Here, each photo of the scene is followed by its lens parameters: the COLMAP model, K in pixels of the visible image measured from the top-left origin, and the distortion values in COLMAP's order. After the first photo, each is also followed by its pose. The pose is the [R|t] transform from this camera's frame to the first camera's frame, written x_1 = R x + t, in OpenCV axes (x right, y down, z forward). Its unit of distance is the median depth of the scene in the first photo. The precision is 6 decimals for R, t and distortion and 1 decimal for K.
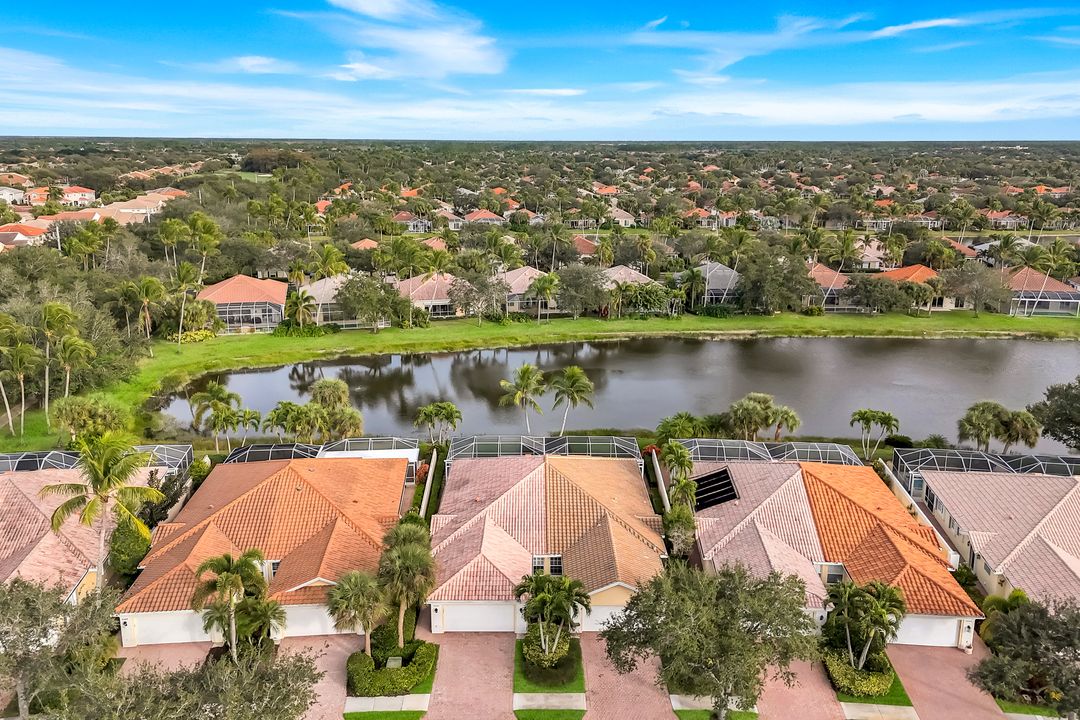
lens RADIAL K [[836.7, 0, 542.4], [0, 836.7, 273.9], [0, 0, 1]] dist [0.052960, -0.053356]
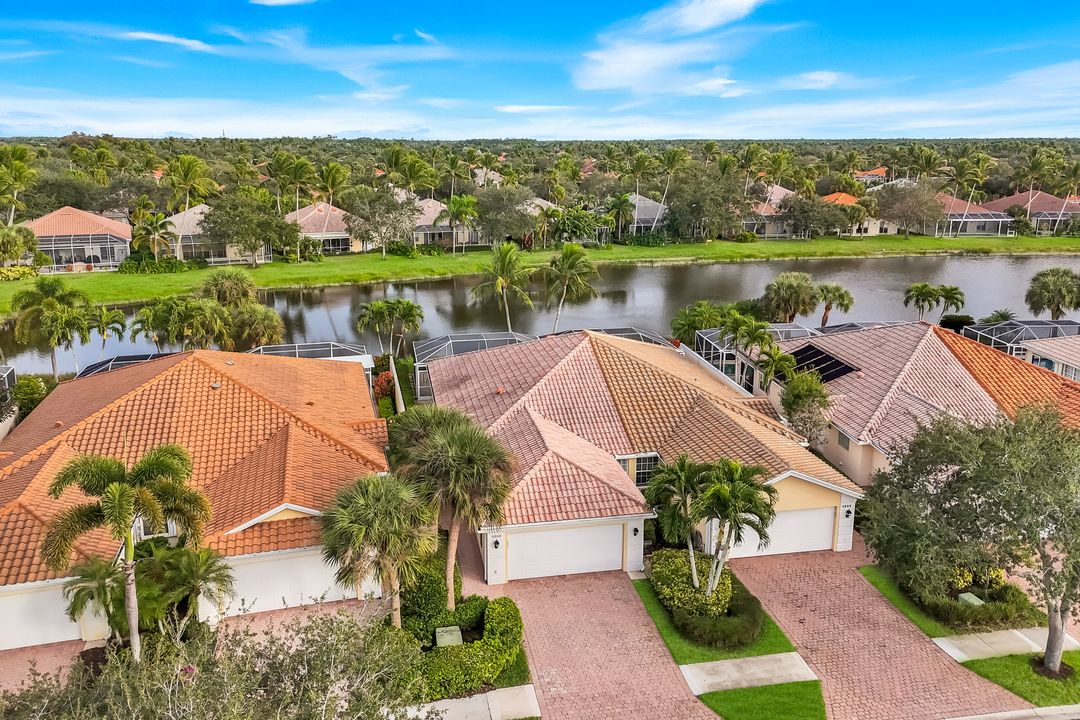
lens RADIAL K [[836.7, 0, 542.4], [0, 836.7, 273.9], [0, 0, 1]] dist [0.052960, -0.053356]
pose [[0.983583, -0.036676, 0.176692, -0.150748], [0.035421, 0.999320, 0.010254, 0.164768], [-0.176948, -0.003827, 0.984213, 0.336230]]
